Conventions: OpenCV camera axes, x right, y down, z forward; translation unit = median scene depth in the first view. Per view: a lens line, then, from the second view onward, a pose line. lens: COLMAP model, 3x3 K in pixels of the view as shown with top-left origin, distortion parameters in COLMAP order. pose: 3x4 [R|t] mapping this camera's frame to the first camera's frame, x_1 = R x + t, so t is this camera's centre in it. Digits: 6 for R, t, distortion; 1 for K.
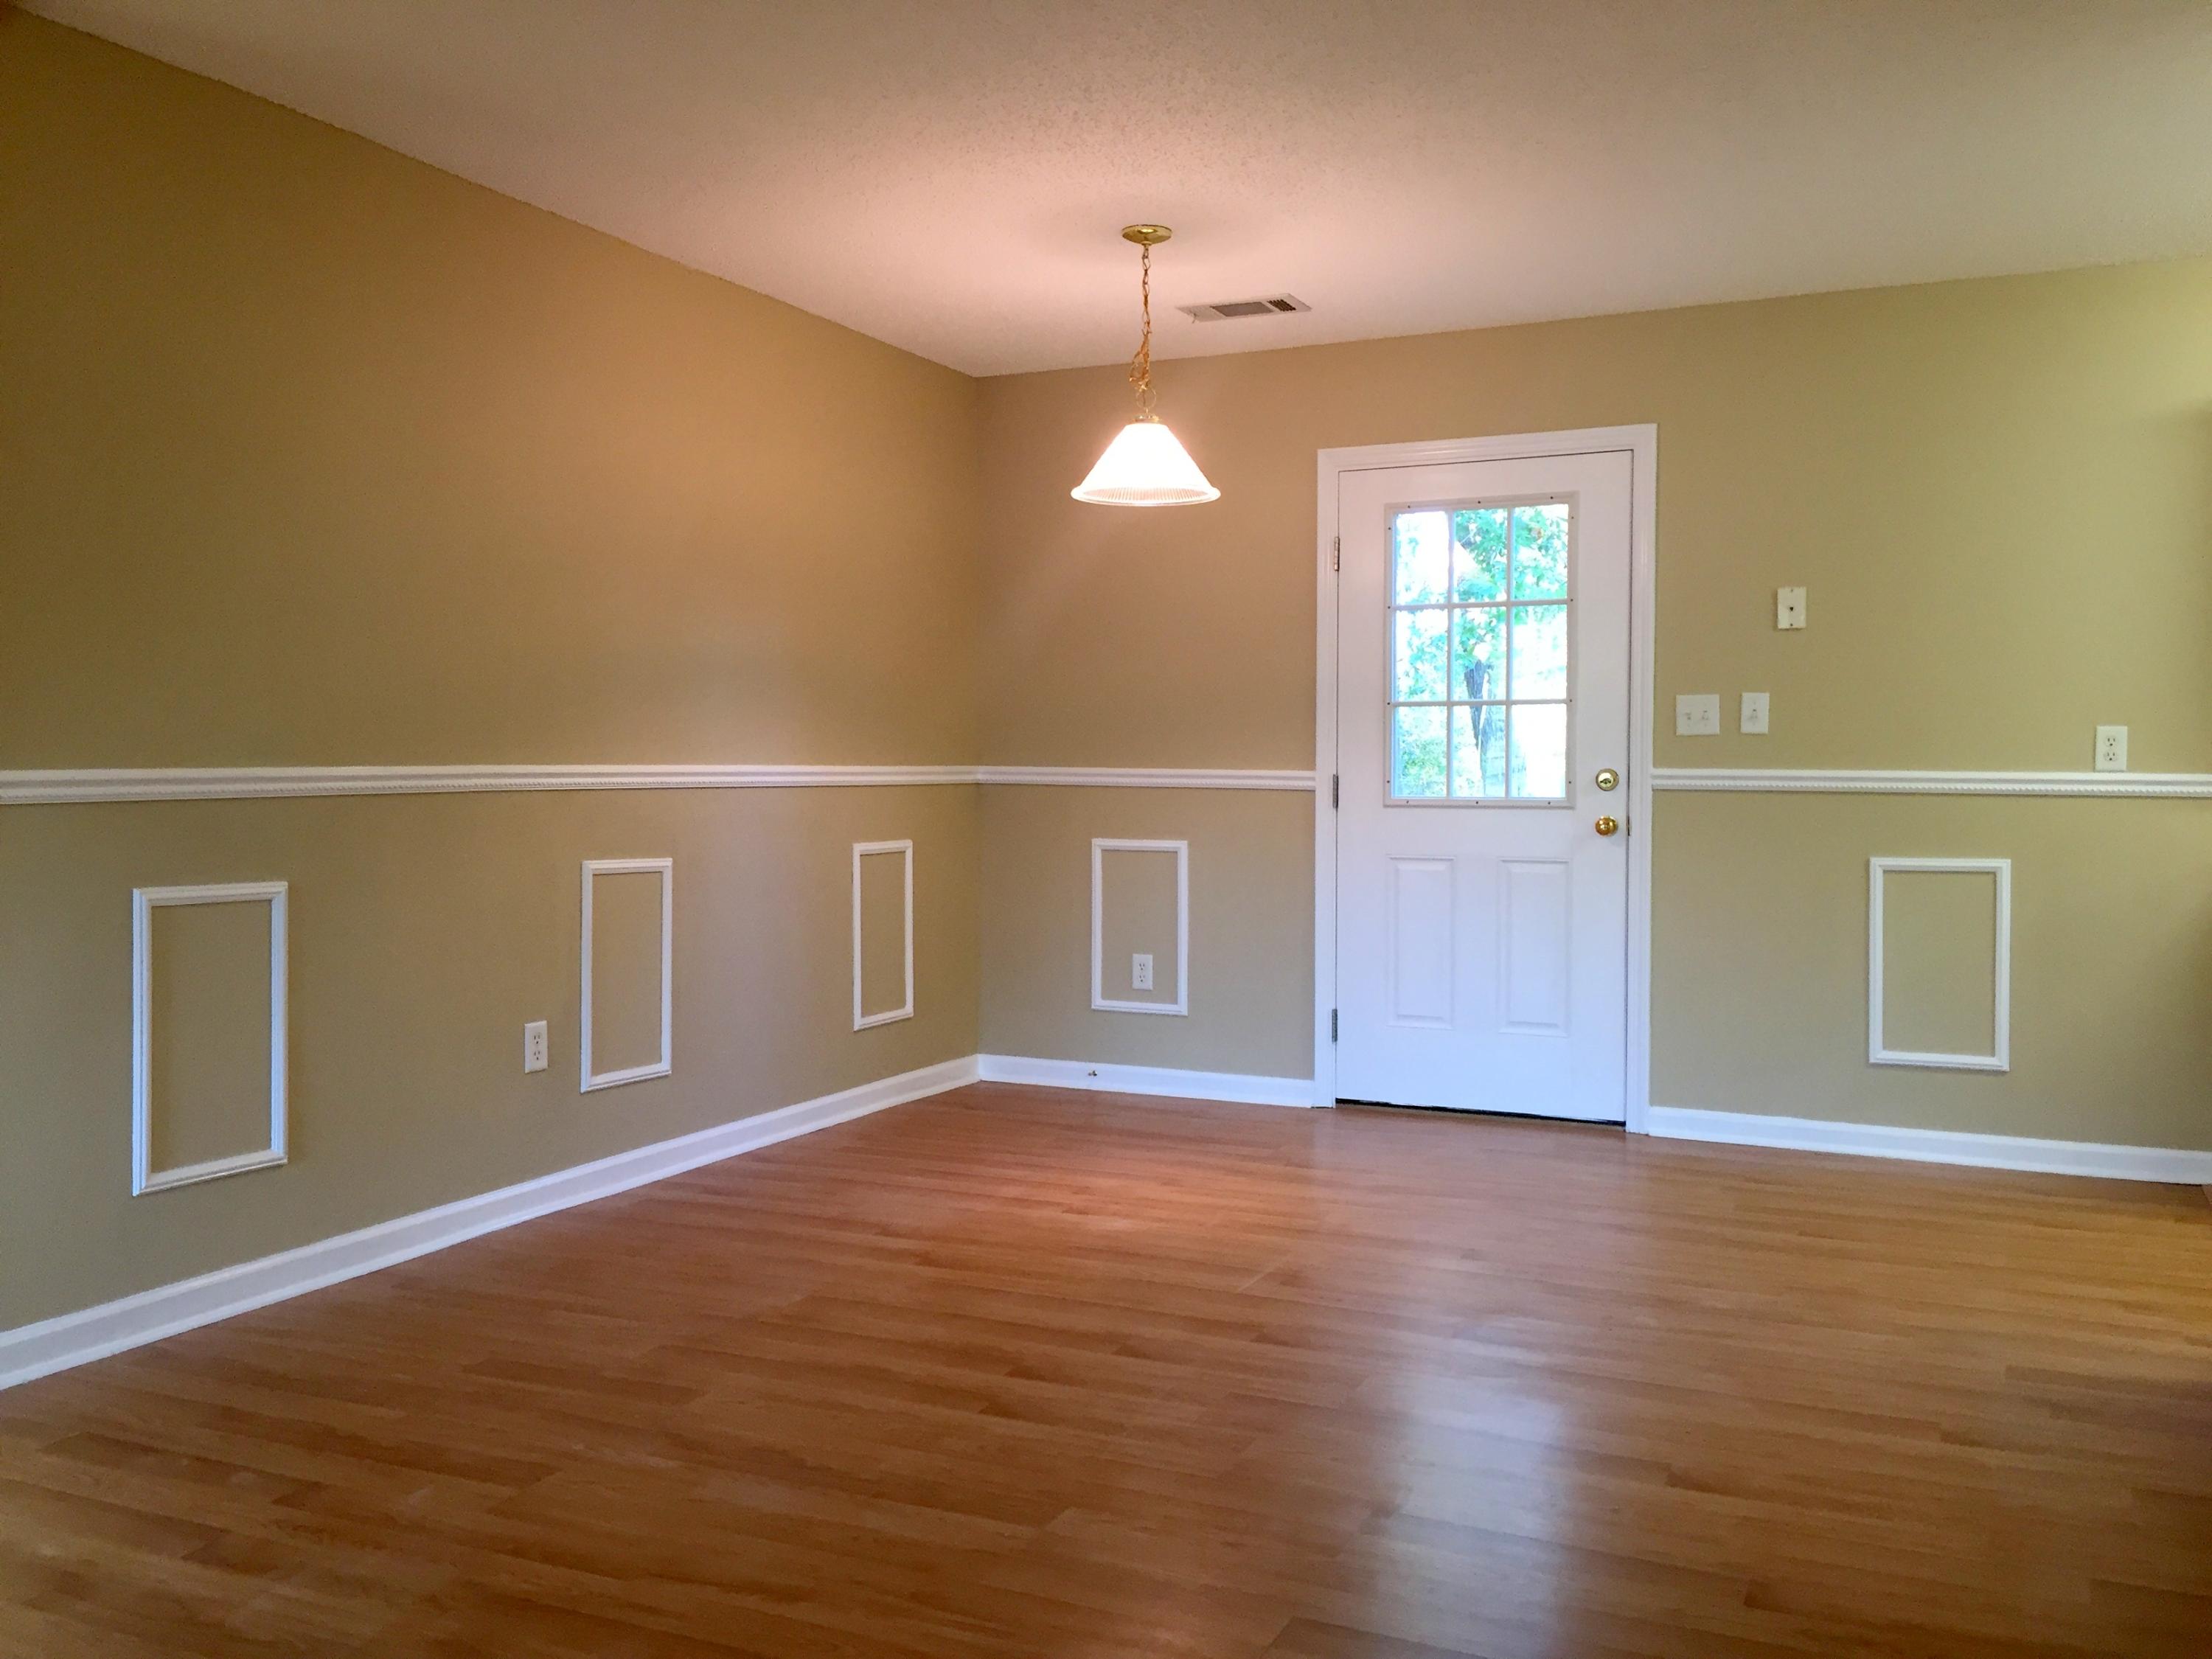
lens RADIAL K [[1919.0, 0, 1106.0], [0, 1919.0, 829.5], [0, 0, 1]] dist [0.078217, -0.088095]
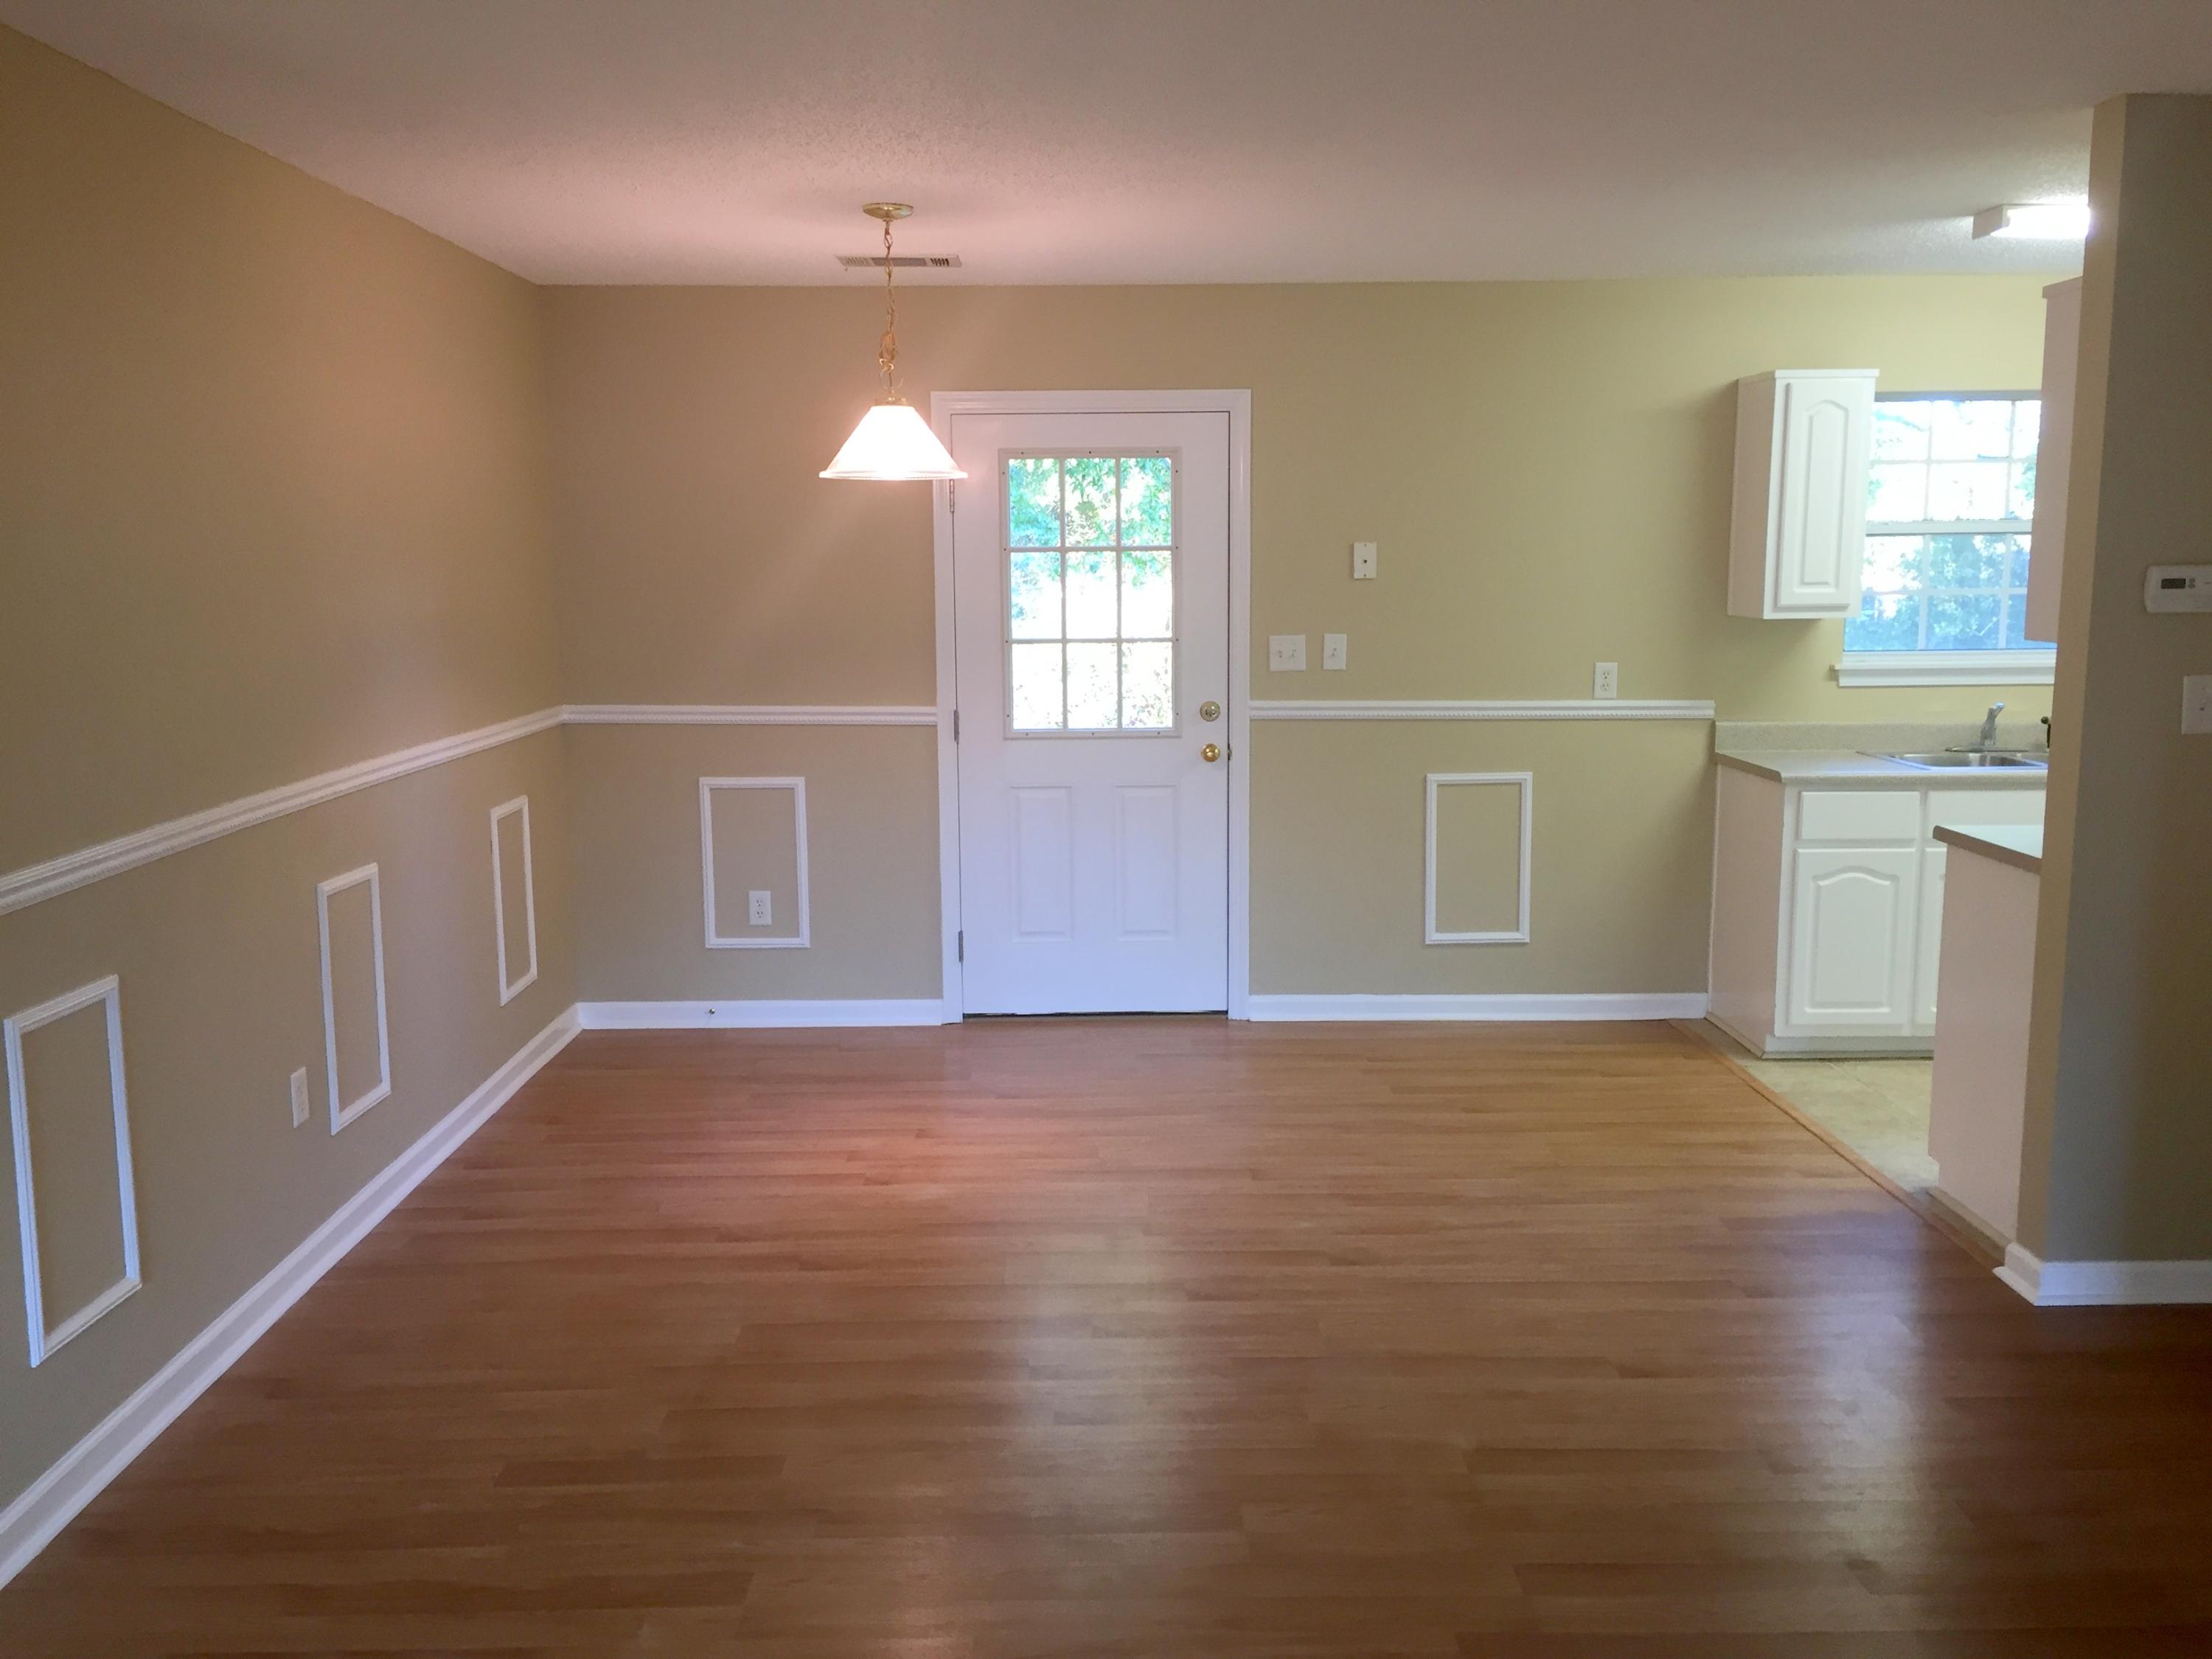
lens RADIAL K [[1919.0, 0, 1106.0], [0, 1919.0, 829.5], [0, 0, 1]] dist [0.078217, -0.088095]
pose [[0.899009, -0.072519, 0.431885, -0.278380], [0.023320, 0.992722, 0.118149, -0.090589], [-0.437309, -0.096145, 0.894157, 0.028327]]
